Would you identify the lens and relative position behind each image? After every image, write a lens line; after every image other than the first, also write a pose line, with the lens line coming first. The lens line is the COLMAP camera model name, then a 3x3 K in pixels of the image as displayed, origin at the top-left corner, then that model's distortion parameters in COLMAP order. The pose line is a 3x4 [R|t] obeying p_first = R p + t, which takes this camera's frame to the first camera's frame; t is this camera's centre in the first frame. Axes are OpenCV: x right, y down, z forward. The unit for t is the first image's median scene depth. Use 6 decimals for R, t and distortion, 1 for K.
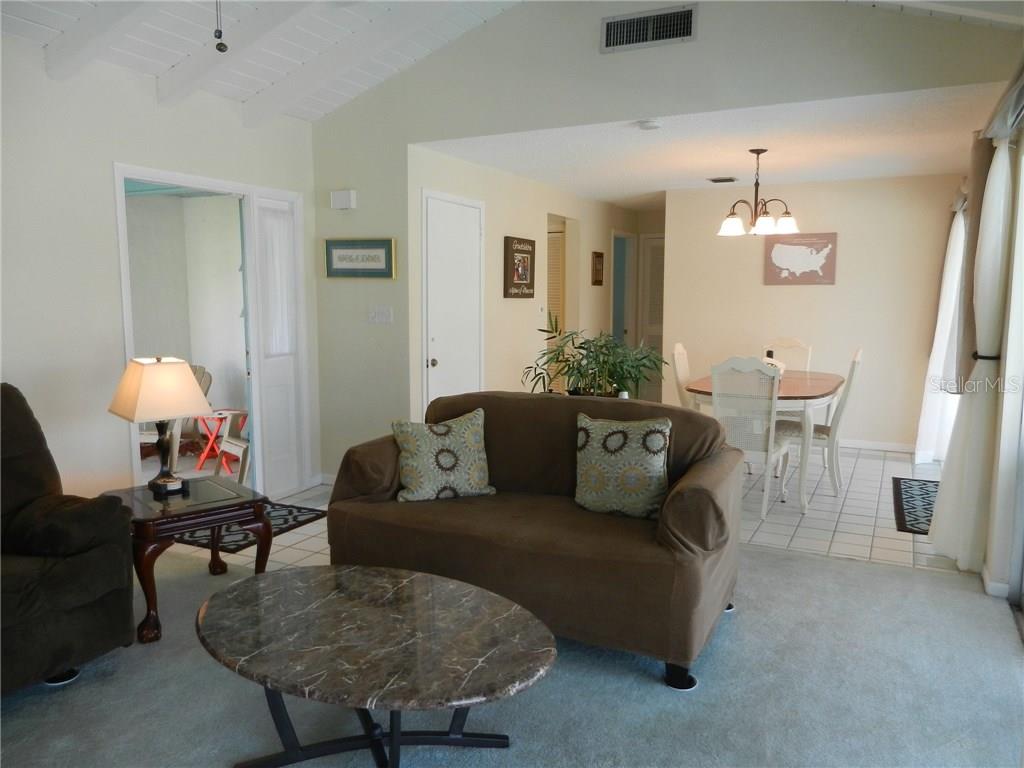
lens RADIAL K [[764.0, 0, 515.0], [0, 764.0, 388.5], [0, 0, 1]] dist [0.010127, -0.006575]
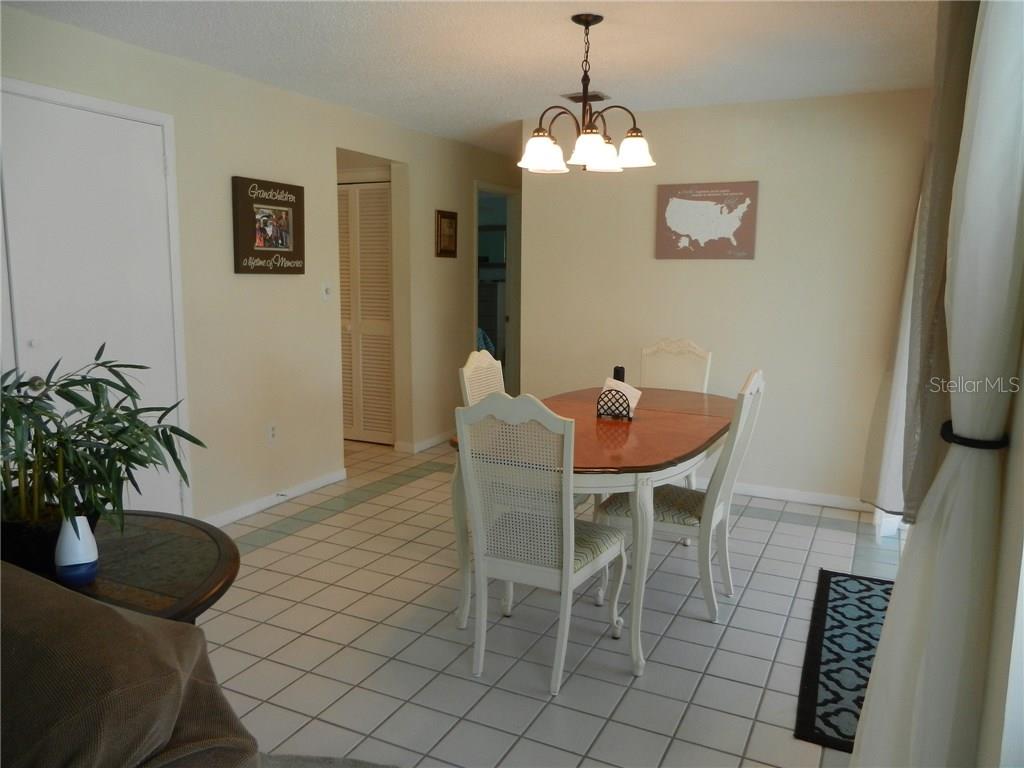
lens RADIAL K [[764.0, 0, 518.2], [0, 764.0, 386.3], [0, 0, 1]] dist [0.010127, -0.006575]
pose [[0.999834, 0.008935, 0.015872, 0.211191], [-0.009408, 0.999506, 0.029995, -0.044525], [-0.015596, -0.030139, 0.999424, 0.344607]]
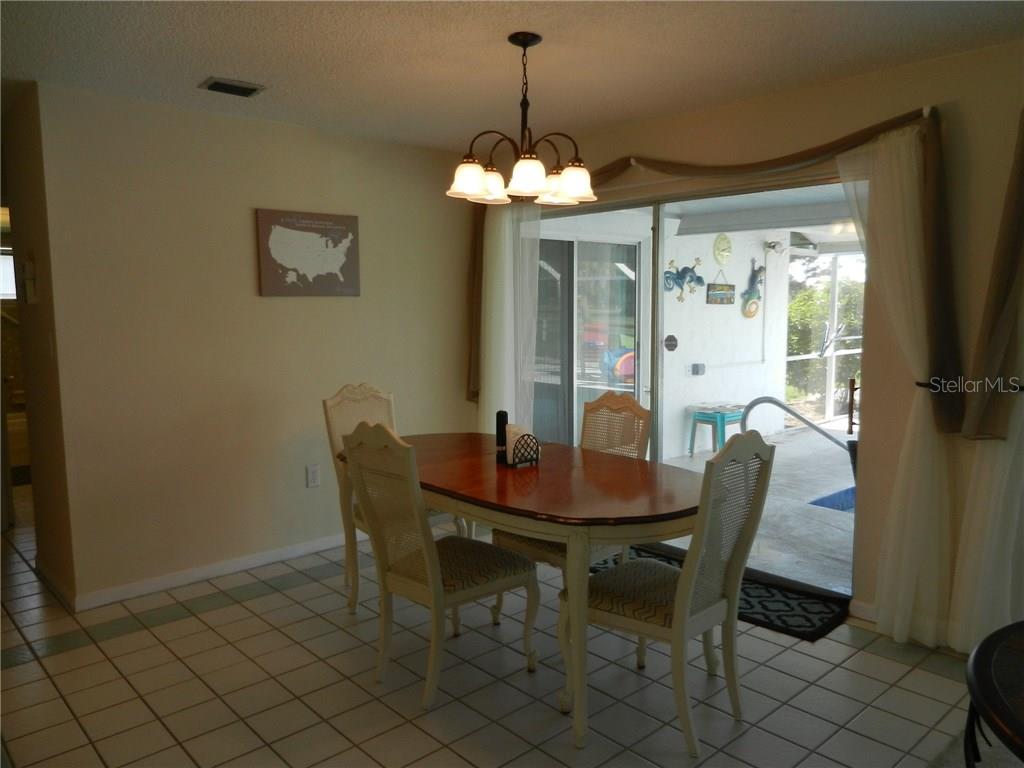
lens RADIAL K [[764.0, 0, 514.5], [0, 764.0, 384.0], [0, 0, 1]] dist [0.010127, -0.006575]
pose [[0.349200, -0.101992, 0.931481, -0.160374], [0.124819, 0.990263, 0.061636, -0.089186], [-0.928698, 0.094743, 0.358530, 0.682532]]
